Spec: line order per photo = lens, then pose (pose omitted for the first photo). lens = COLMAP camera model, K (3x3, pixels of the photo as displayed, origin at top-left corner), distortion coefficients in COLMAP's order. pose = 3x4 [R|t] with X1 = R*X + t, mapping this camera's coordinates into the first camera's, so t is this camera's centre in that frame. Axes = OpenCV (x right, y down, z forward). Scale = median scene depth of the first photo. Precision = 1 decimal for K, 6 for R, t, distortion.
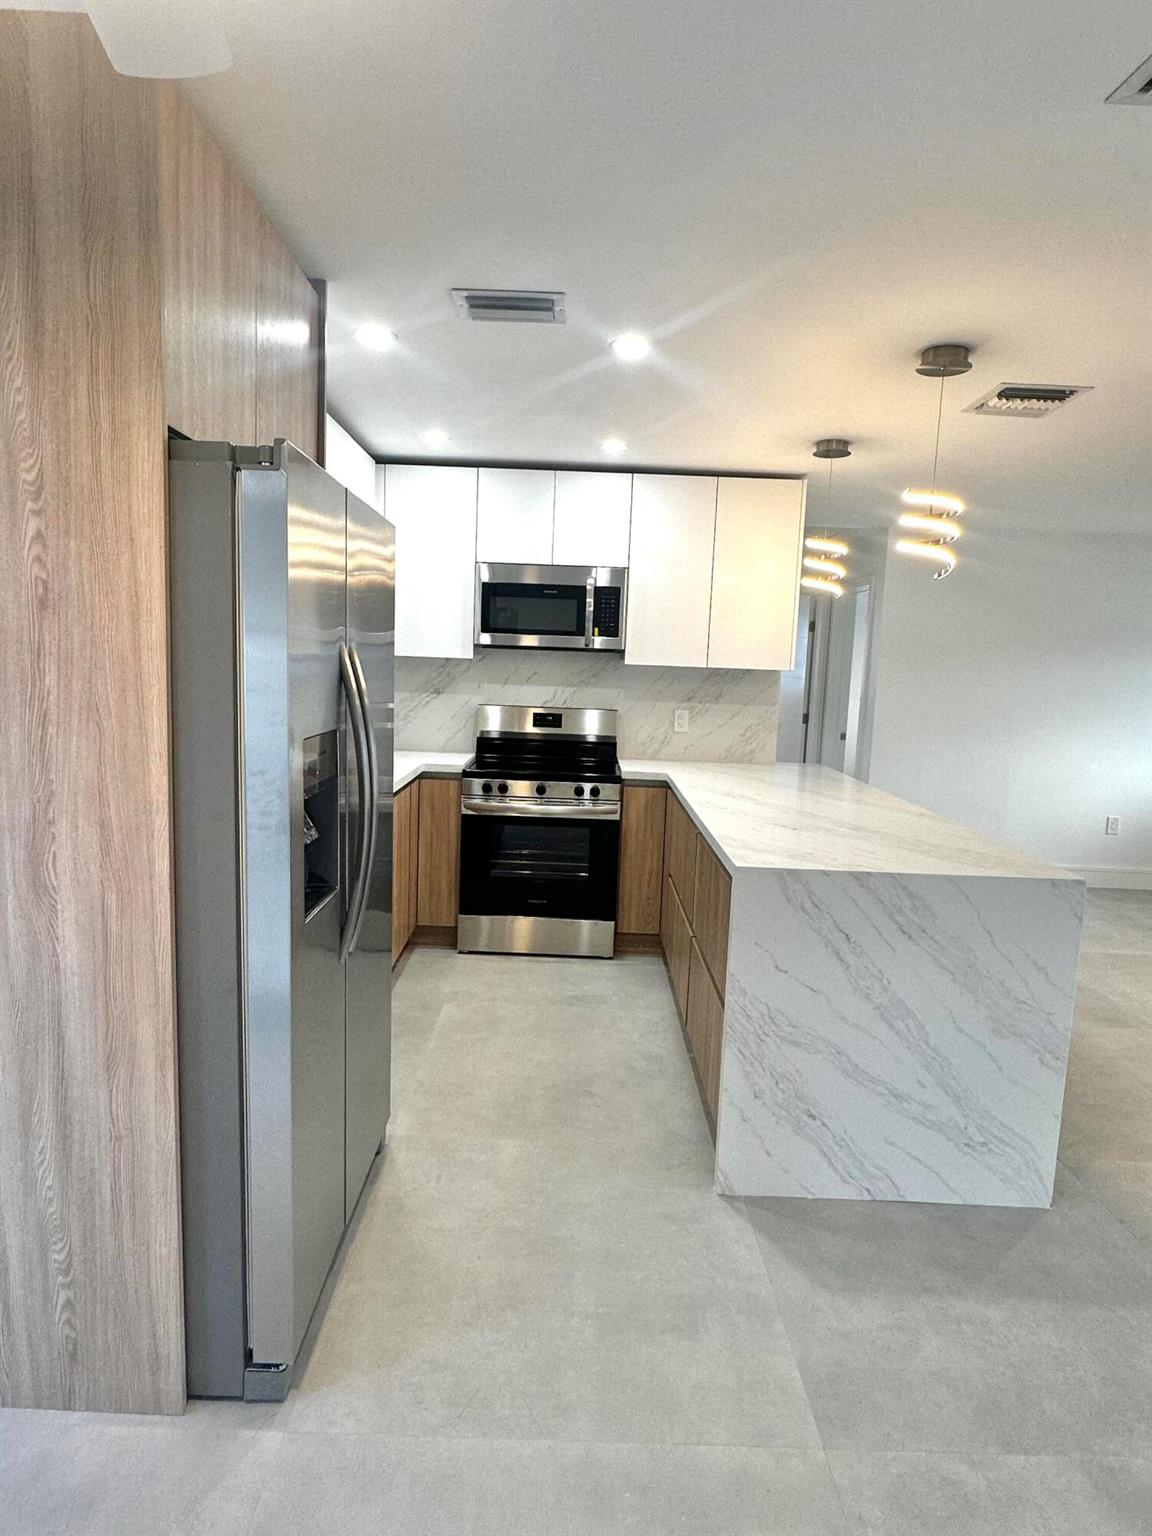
lens RADIAL K [[845.2, 0, 576.0], [0, 845.2, 768.0], [0, 0, 1]] dist [0.003496, 0.000736]
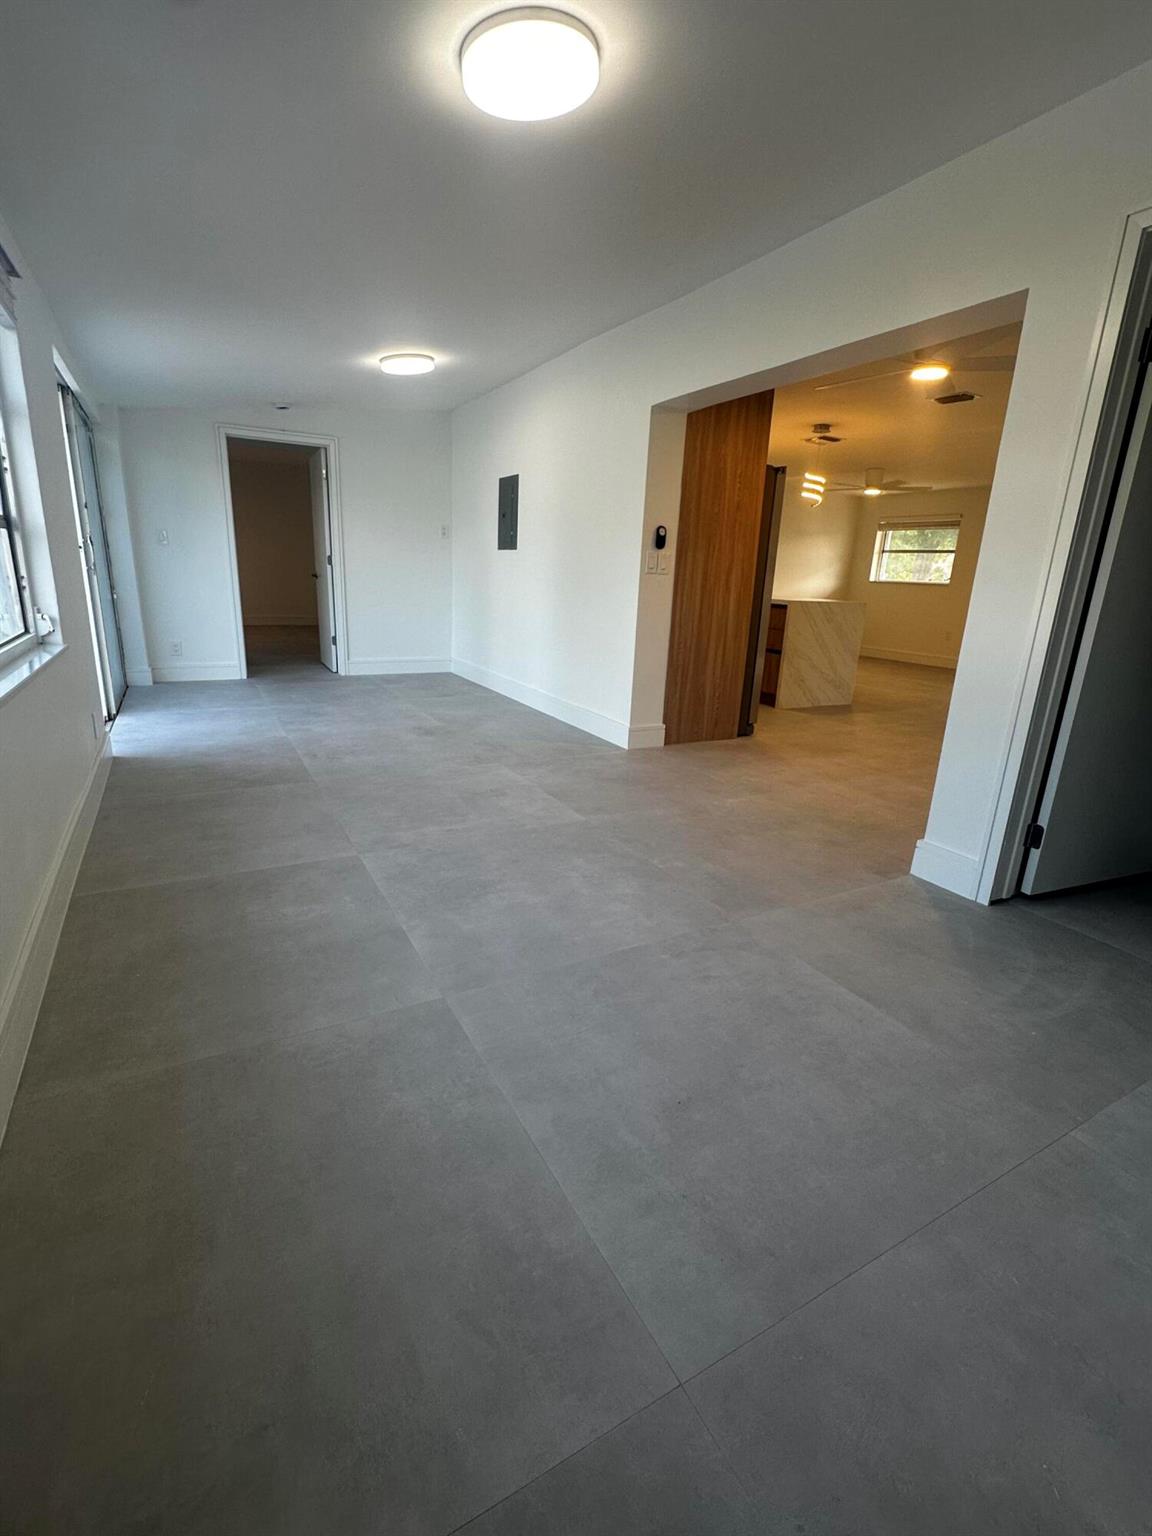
lens RADIAL K [[687.3, 0, 576.0], [0, 687.3, 768.0], [0, 0, 1]] dist [0.000059, -0.000001]
pose [[0.876288, -0.141663, 0.460490, -1.718207], [0.067272, 0.982408, 0.174209, 0.223139], [-0.477068, -0.121679, 0.870402, -0.890694]]
